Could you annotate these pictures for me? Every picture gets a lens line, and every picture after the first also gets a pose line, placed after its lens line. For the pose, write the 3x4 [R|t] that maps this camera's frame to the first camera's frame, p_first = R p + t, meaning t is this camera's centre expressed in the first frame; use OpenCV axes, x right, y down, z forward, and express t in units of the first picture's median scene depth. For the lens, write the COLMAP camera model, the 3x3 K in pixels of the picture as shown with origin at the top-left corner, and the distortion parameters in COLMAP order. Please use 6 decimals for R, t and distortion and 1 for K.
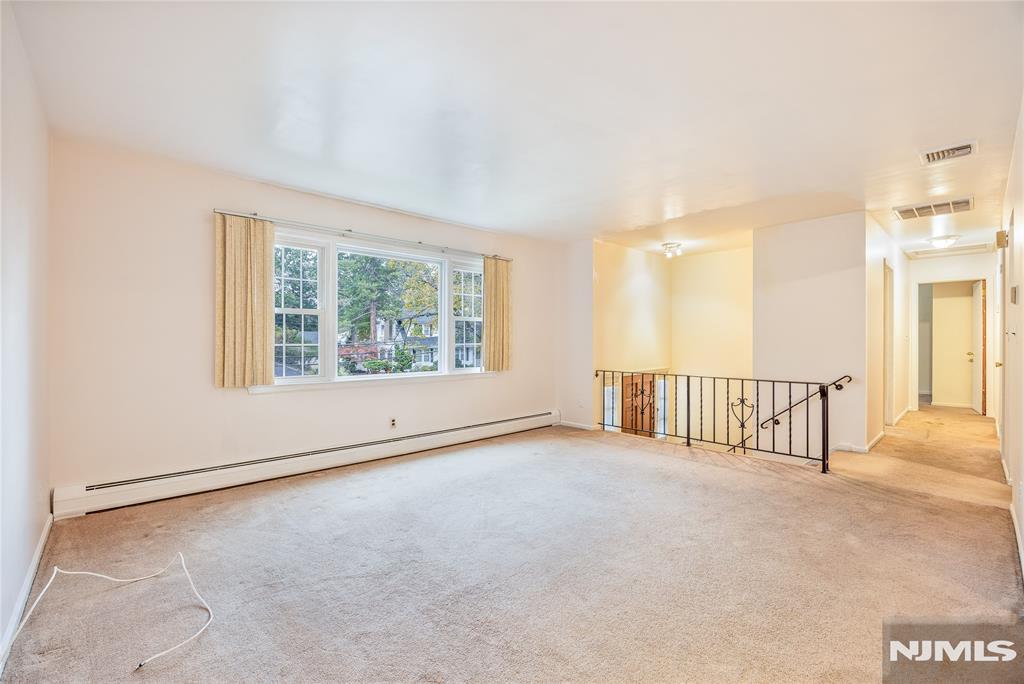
lens RADIAL K [[433.8, 0, 506.8], [0, 433.8, 337.8], [0, 0, 1]] dist [-0.014630, 0.000181]
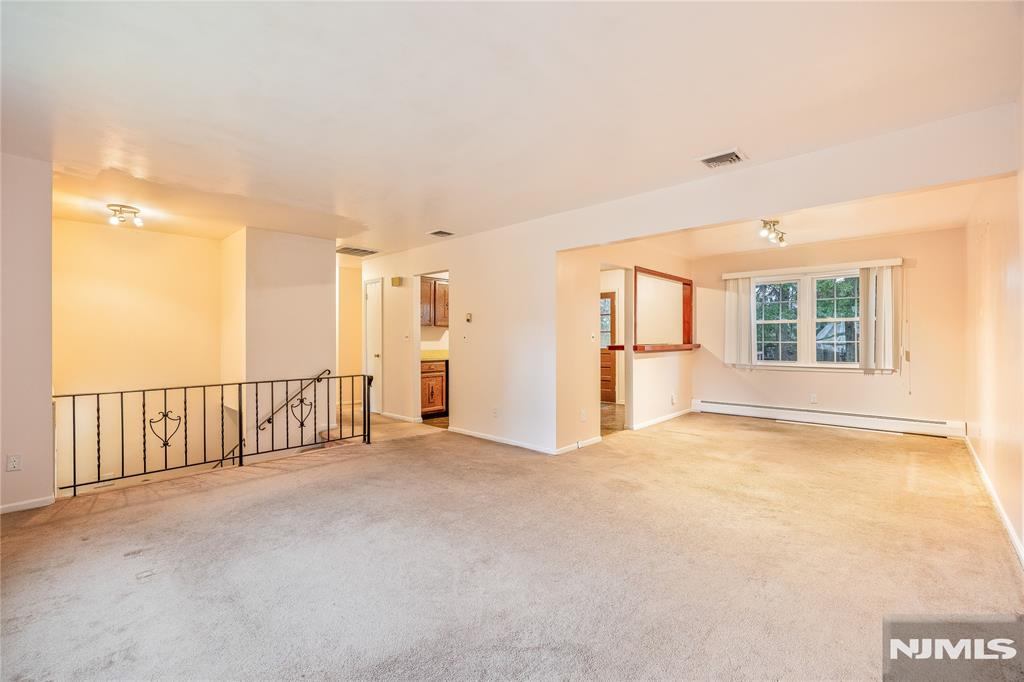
lens RADIAL K [[433.8, 0, 506.9], [0, 433.8, 341.8], [0, 0, 1]] dist [-0.014630, 0.000181]
pose [[-0.062748, -0.004013, 0.998021, -0.420800], [0.003929, 0.999983, 0.004268, 0.004782], [-0.998022, 0.004189, -0.062731, 0.490866]]
